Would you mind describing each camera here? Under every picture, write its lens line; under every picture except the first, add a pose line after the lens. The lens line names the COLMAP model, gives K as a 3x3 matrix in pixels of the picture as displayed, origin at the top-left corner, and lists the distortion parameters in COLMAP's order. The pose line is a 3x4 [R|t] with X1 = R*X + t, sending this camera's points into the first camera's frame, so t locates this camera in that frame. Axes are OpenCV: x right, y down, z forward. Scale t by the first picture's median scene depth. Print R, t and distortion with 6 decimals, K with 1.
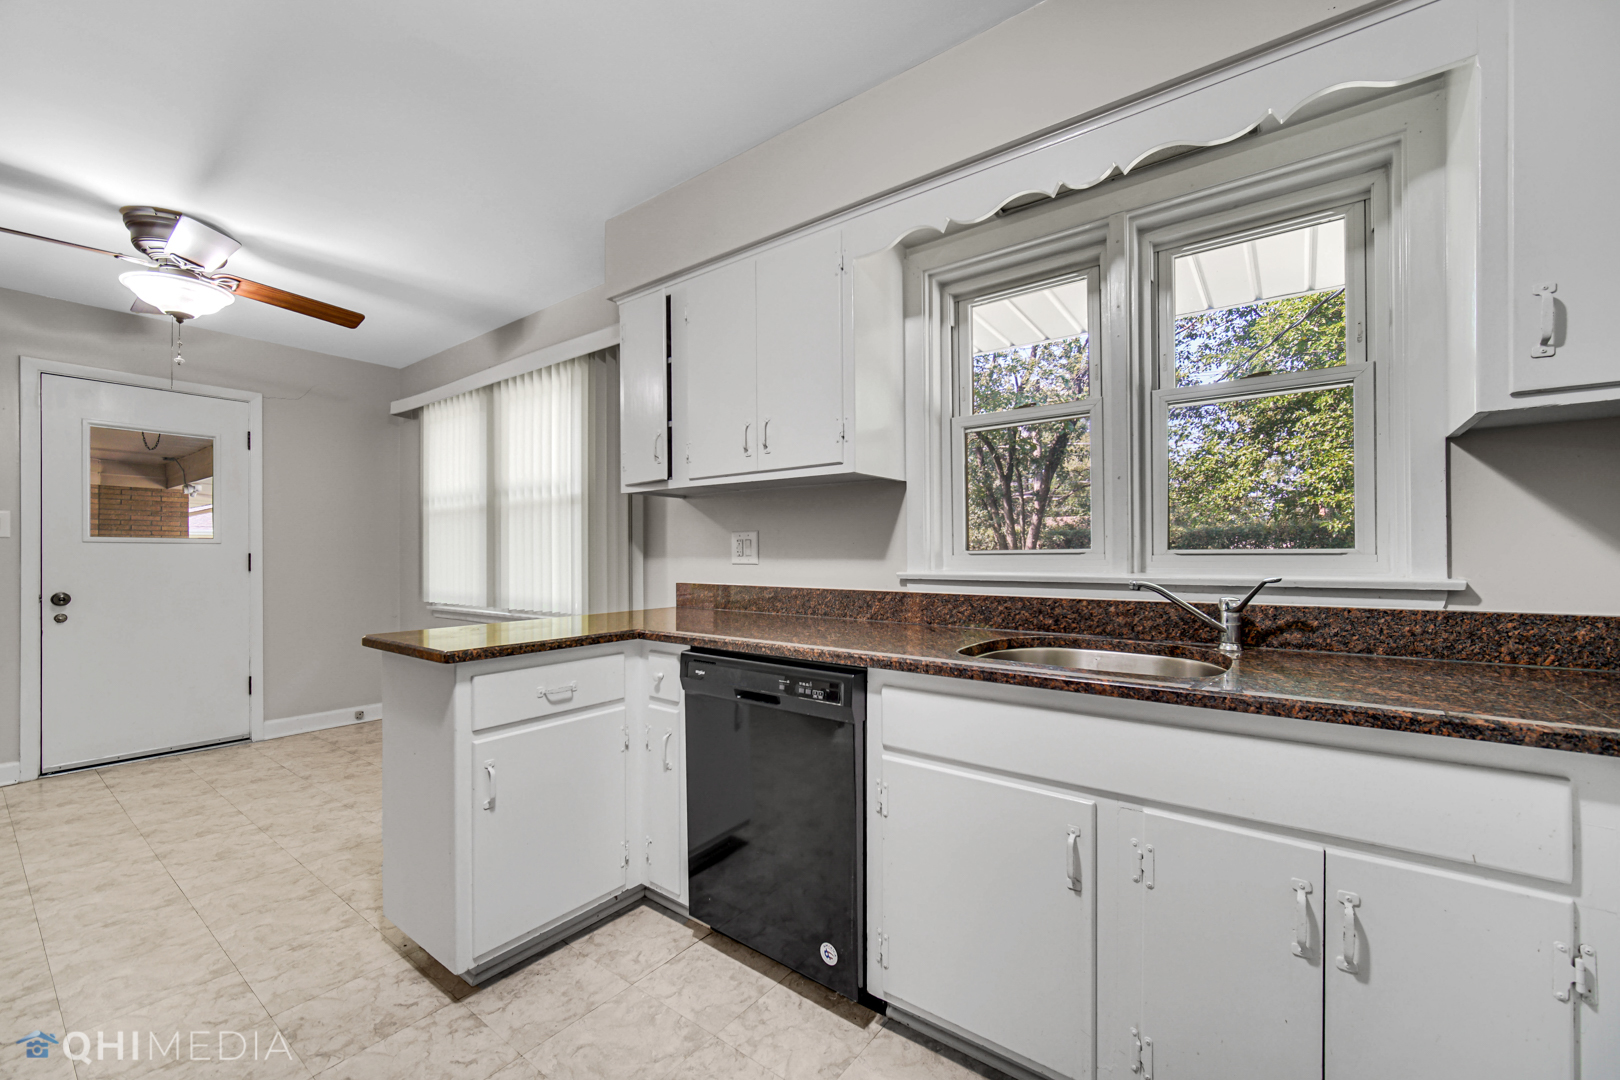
lens RADIAL K [[648.0, 0, 812.0], [0, 648.0, 552.3], [0, 0, 1]] dist [-0.000366, 0.000127]
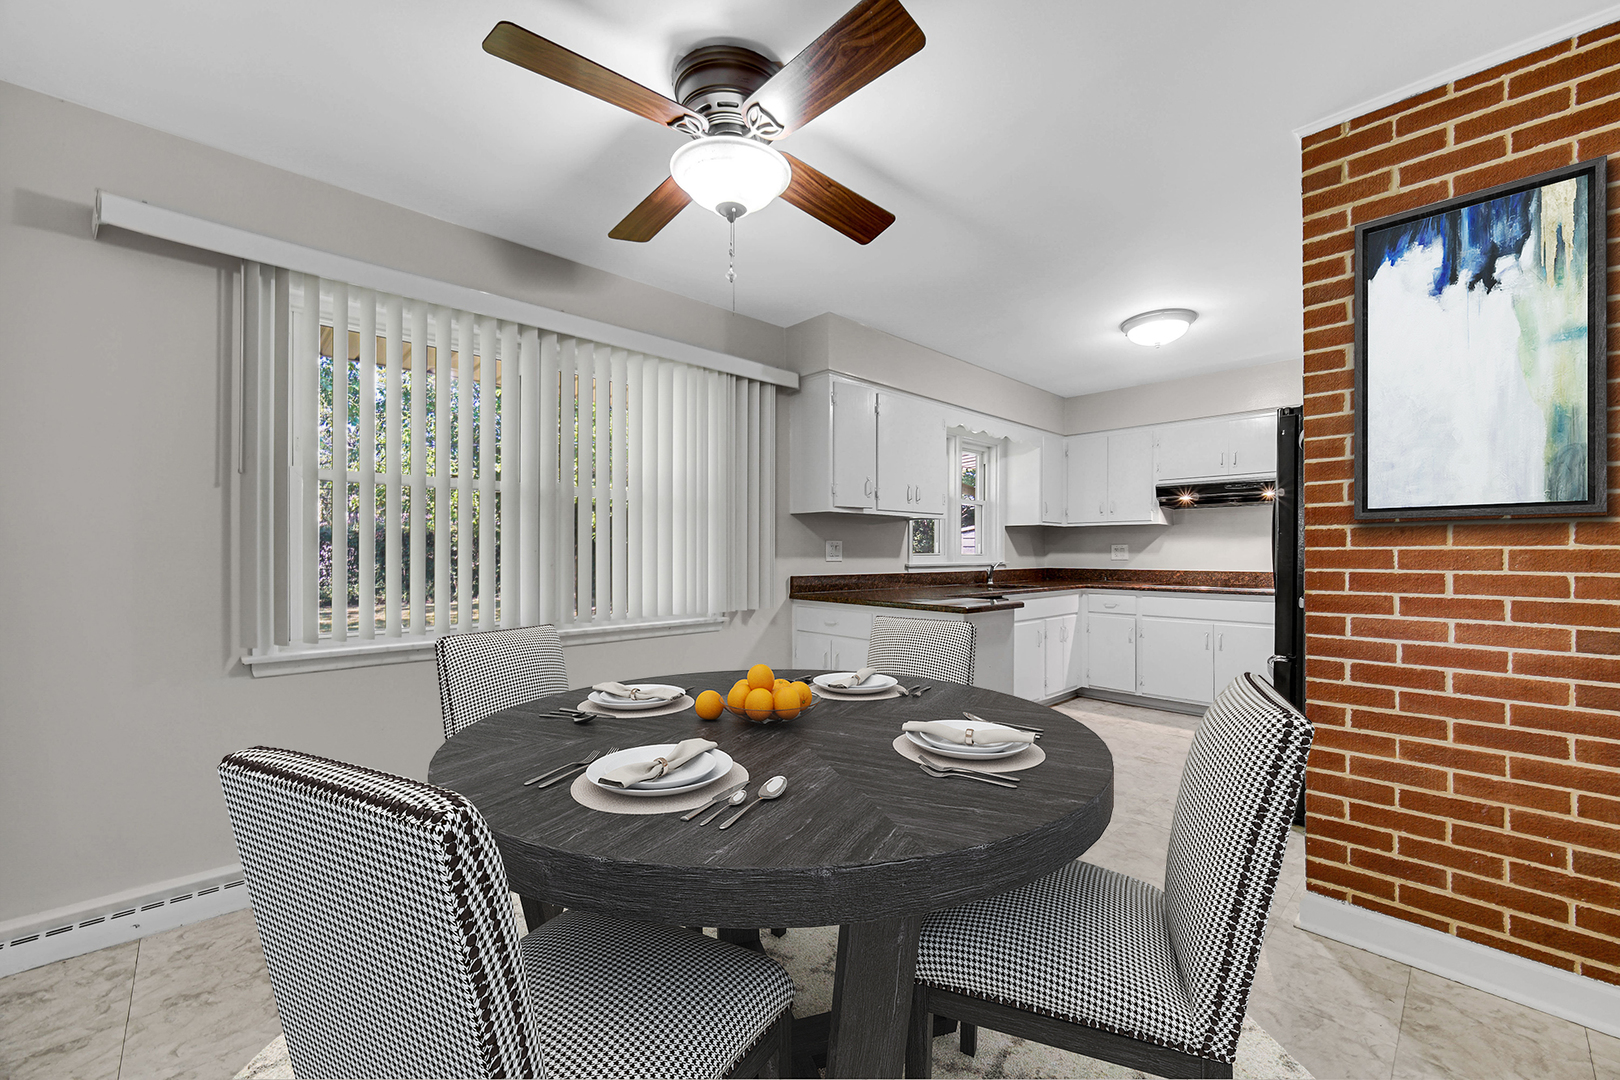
lens RADIAL K [[648.0, 0, 811.2], [0, 648.0, 551.6], [0, 0, 1]] dist [-0.000366, 0.000127]
pose [[0.162436, 0.004410, 0.986709, -2.443927], [-0.006483, 0.999973, -0.003402, 0.001687], [-0.986698, -0.005845, 0.162460, 1.189179]]
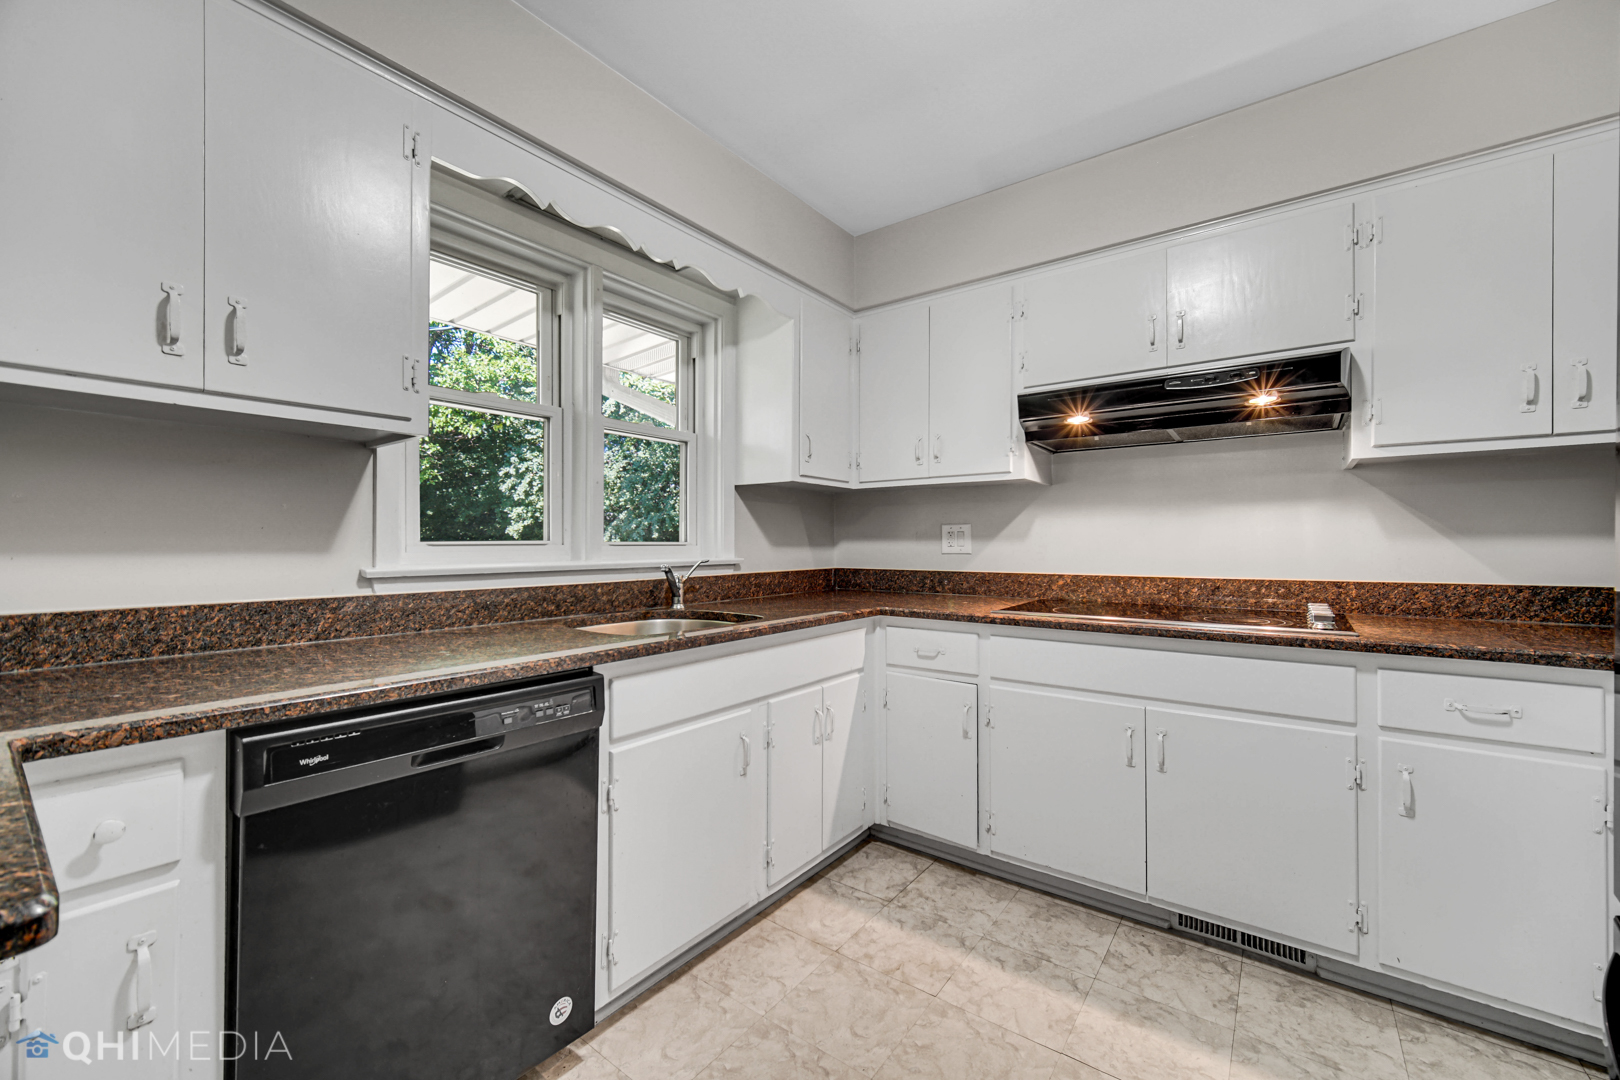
lens RADIAL K [[648.0, 0, 822.8], [0, 648.0, 537.0], [0, 0, 1]] dist [-0.000366, 0.000127]
pose [[-0.020228, 0.011901, 0.999725, -0.758847], [-0.004030, 0.999920, -0.011984, 0.000781], [-0.999787, -0.004271, -0.020179, 0.602696]]
